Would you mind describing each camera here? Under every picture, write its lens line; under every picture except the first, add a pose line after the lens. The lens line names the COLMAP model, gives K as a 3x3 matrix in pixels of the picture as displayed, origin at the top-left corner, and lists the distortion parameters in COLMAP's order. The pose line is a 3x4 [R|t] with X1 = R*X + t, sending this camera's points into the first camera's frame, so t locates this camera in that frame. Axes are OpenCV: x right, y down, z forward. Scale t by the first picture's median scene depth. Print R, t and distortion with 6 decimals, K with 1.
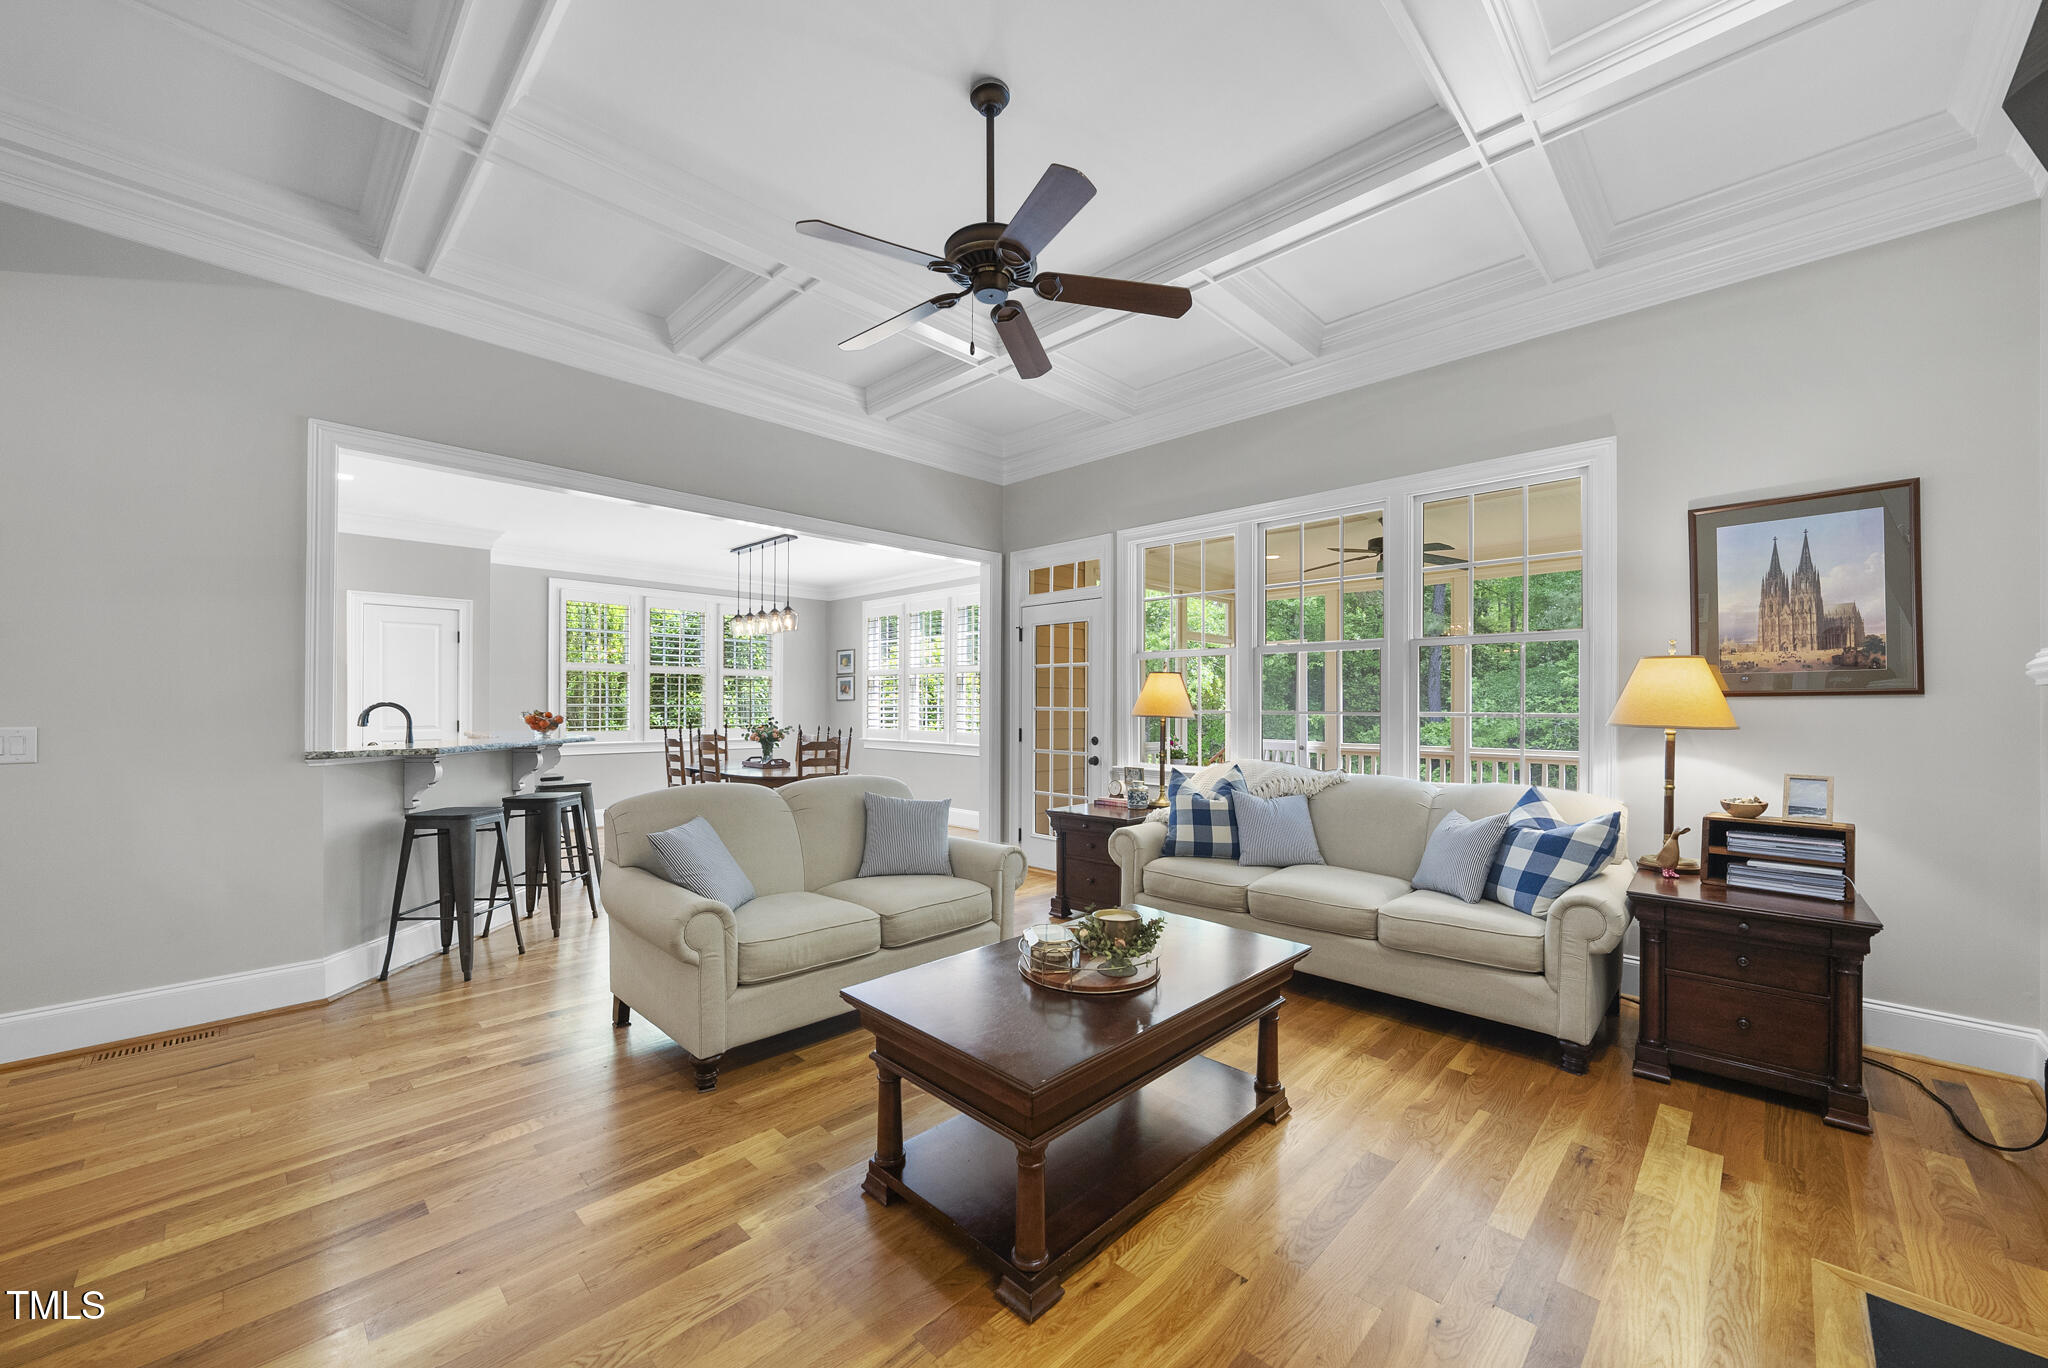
lens RADIAL K [[777.8, 0, 1023.9], [0, 777.8, 697.0], [0, 0, 1]] dist [-0.001803, 0.000101]
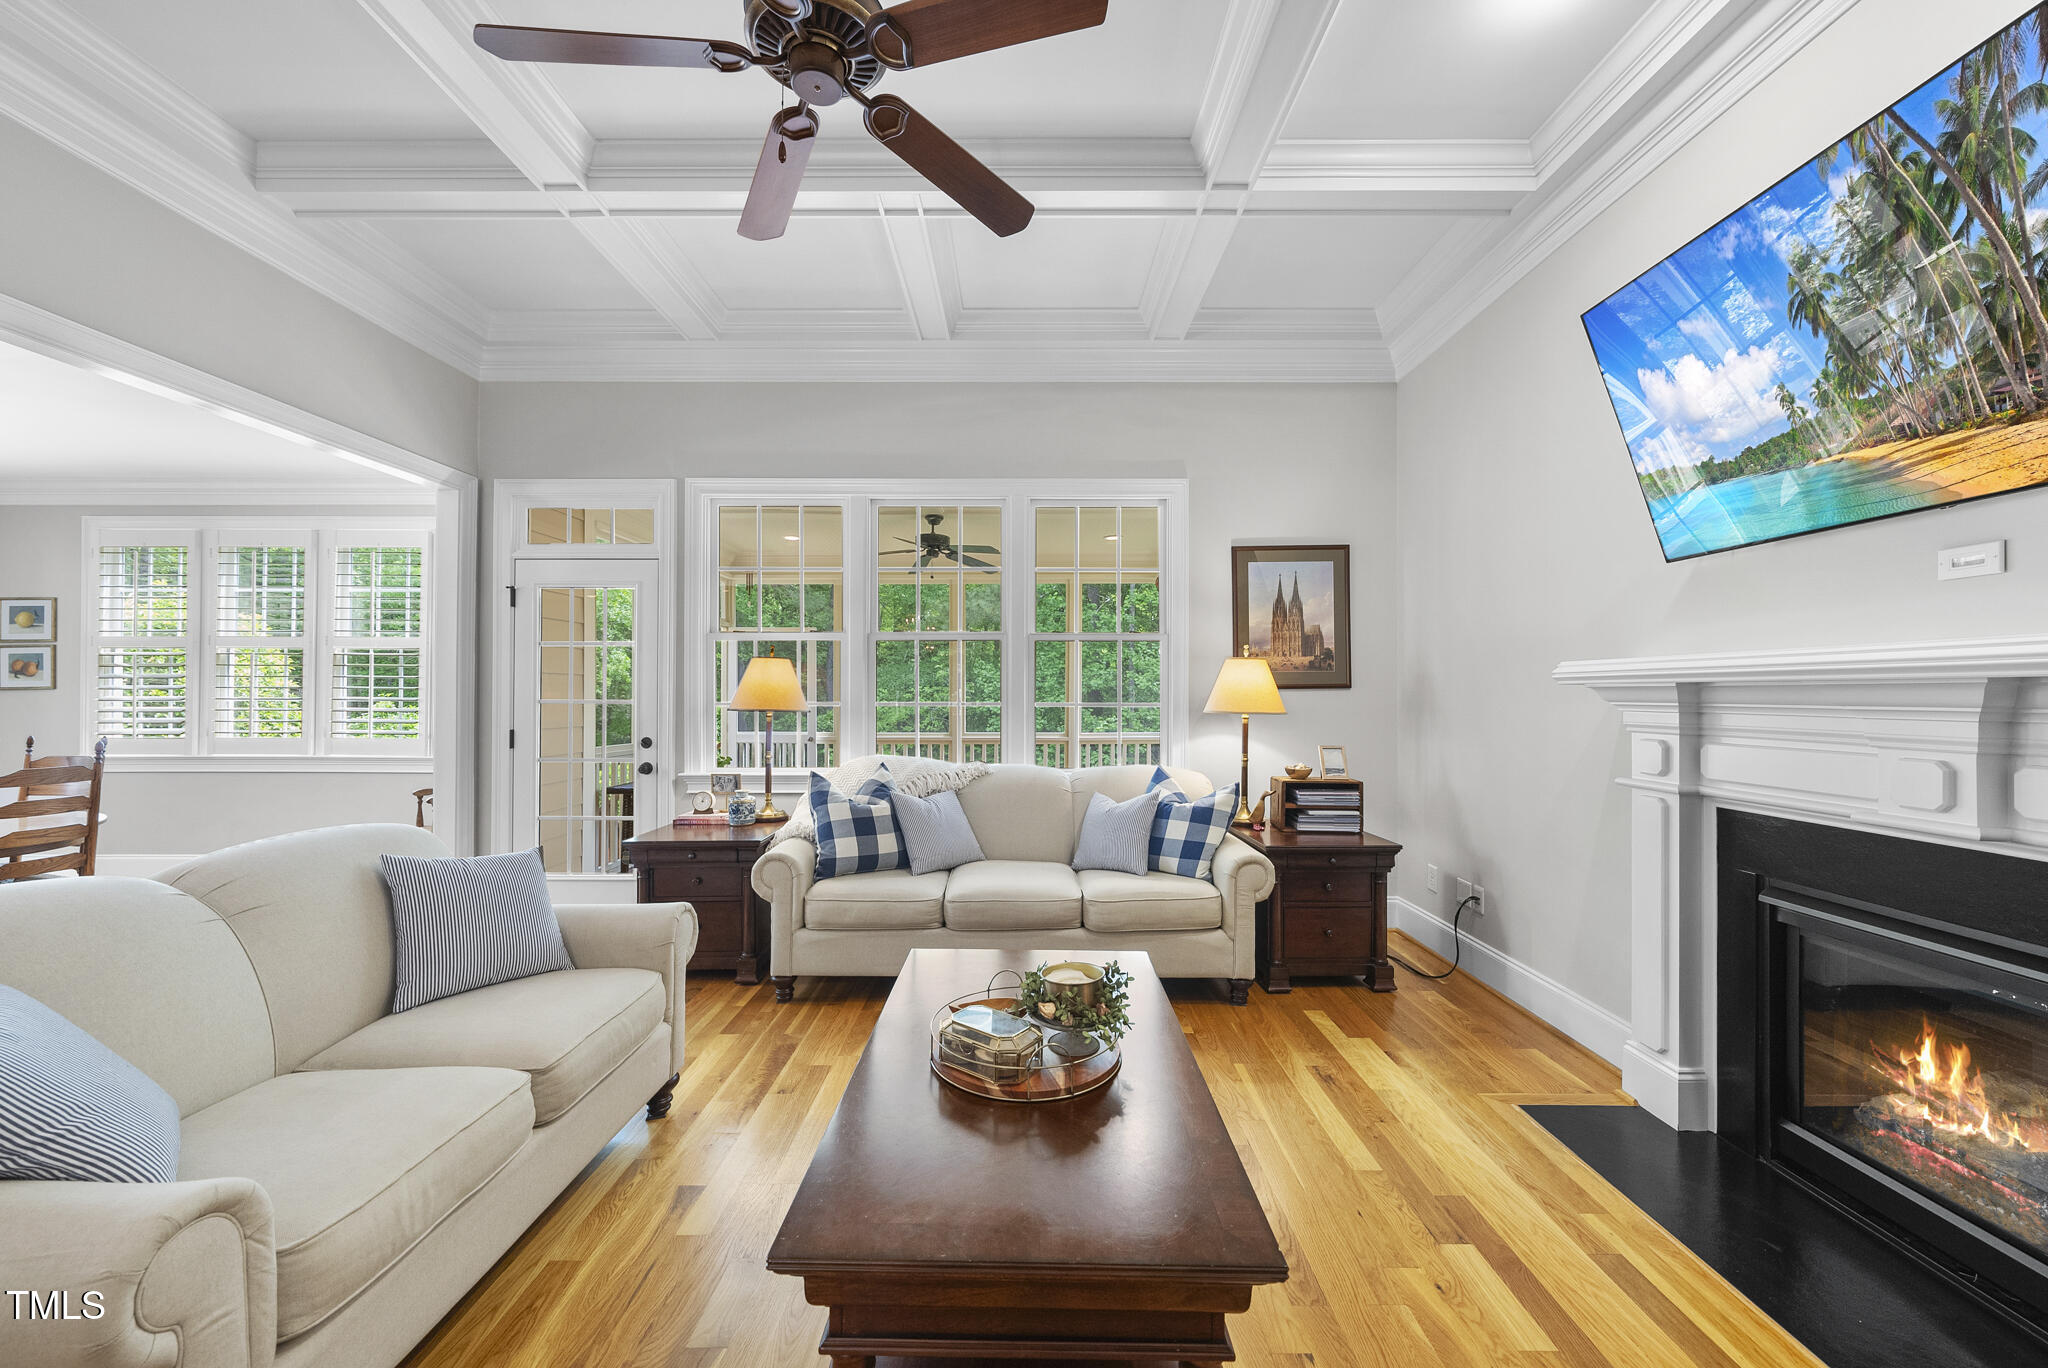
lens RADIAL K [[770.3, 0, 1024.0], [0, 770.3, 684.0], [0, 0, 1]] dist [0.002670, 0.000381]
pose [[0.716879, 0.004568, 0.697182, -0.309319], [-0.004695, 0.999987, -0.001725, -0.005158], [-0.697181, -0.002037, 0.716892, 0.328459]]
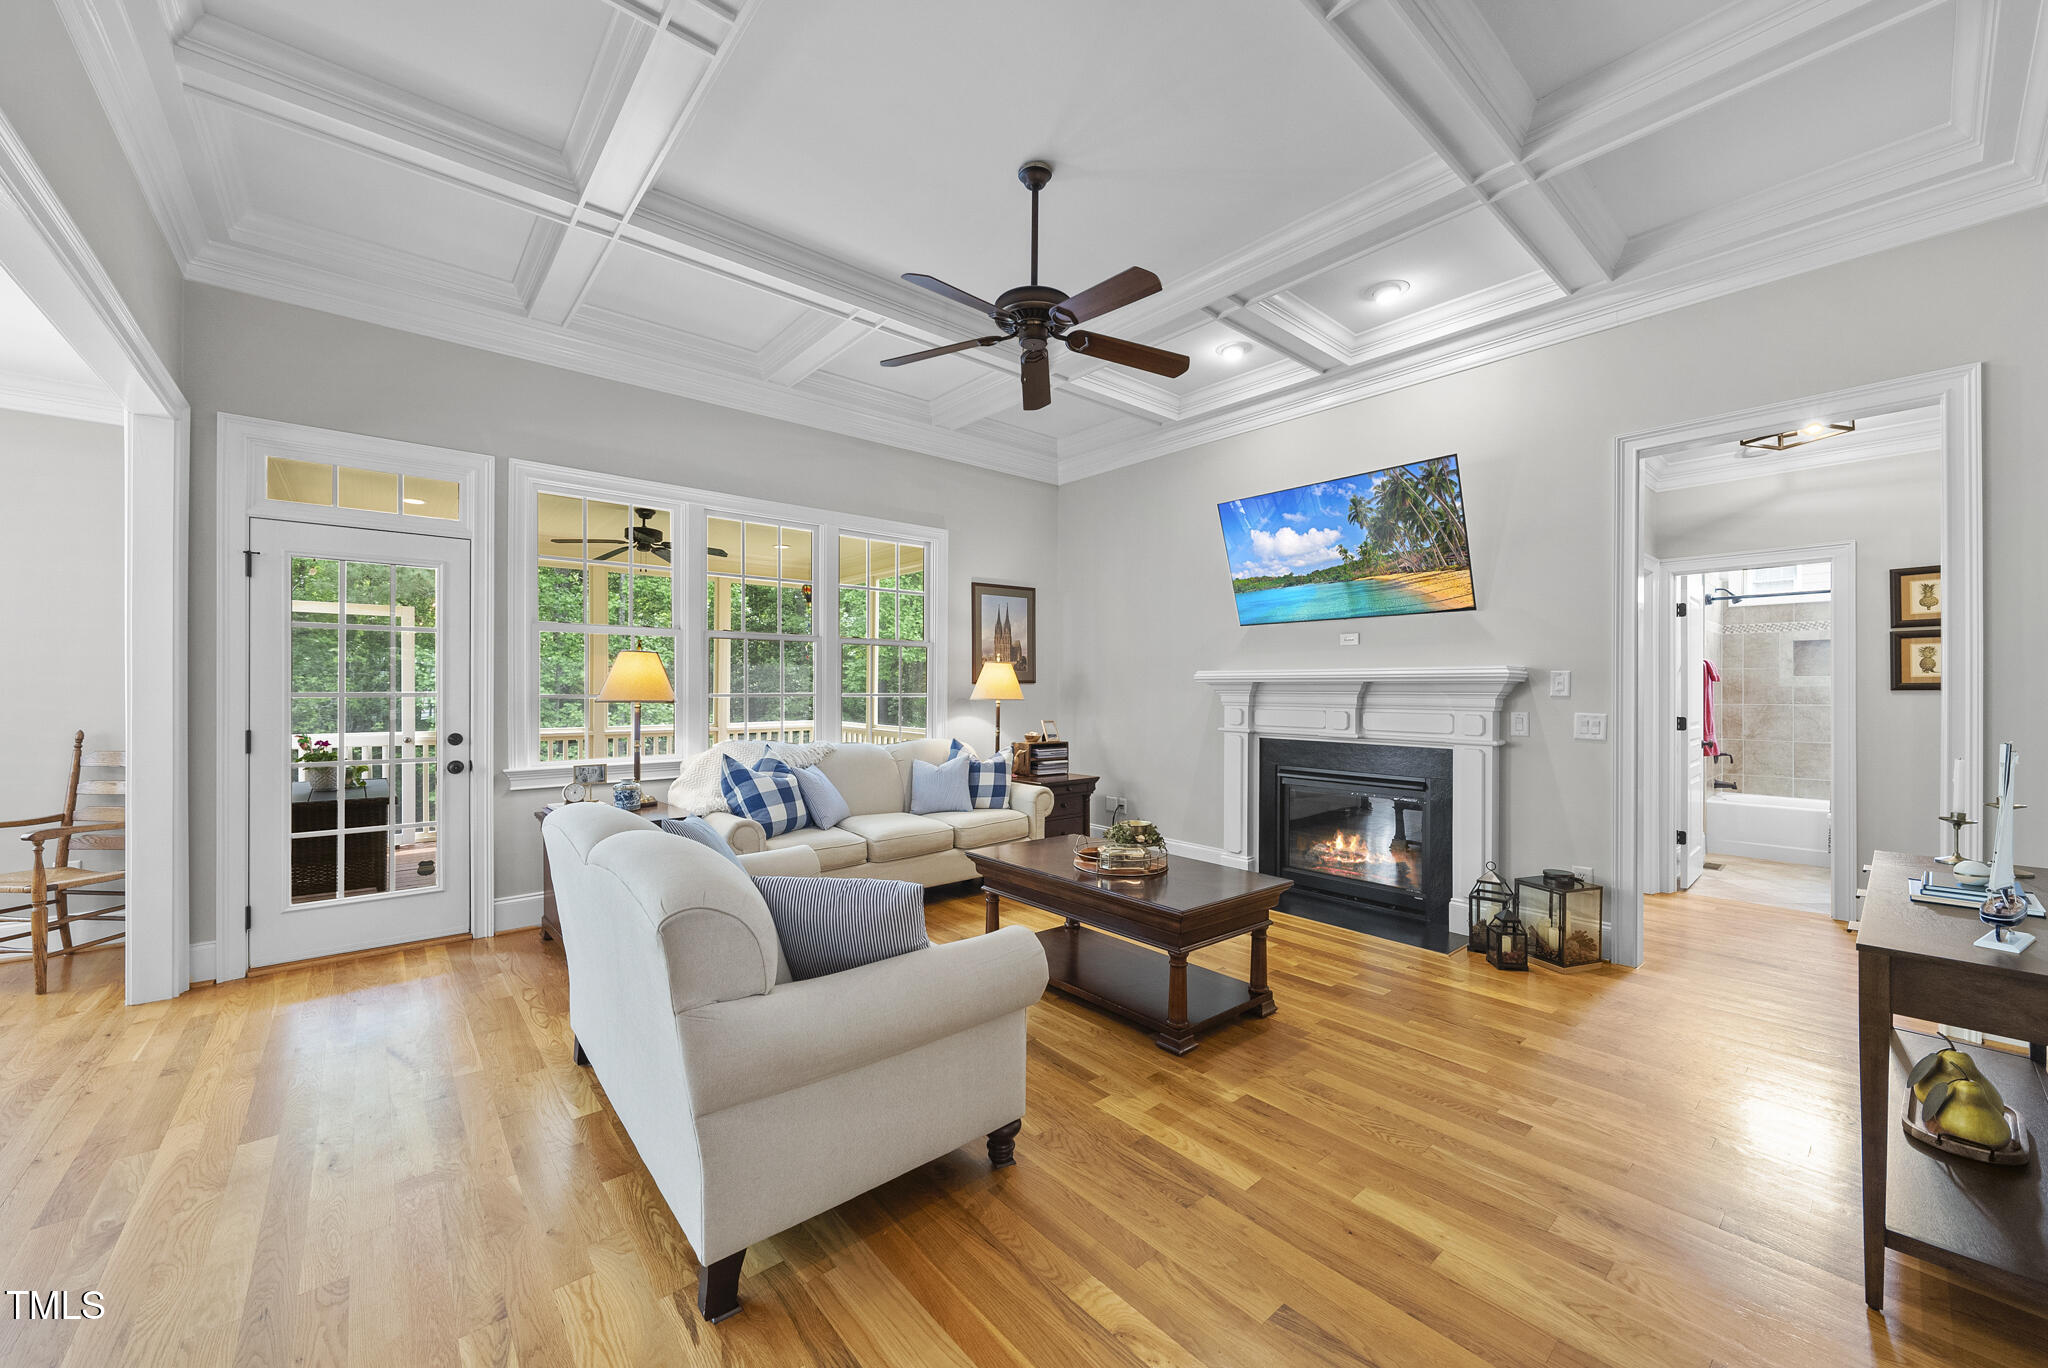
lens RADIAL K [[770.3, 0, 1024.0], [0, 770.3, 684.0], [0, 0, 1]] dist [0.002670, 0.000381]
pose [[0.089266, 0.000277, 0.996008, -0.994487], [-0.012264, 0.999924, 0.000822, -0.001938], [-0.995932, -0.012288, 0.089262, 0.742848]]
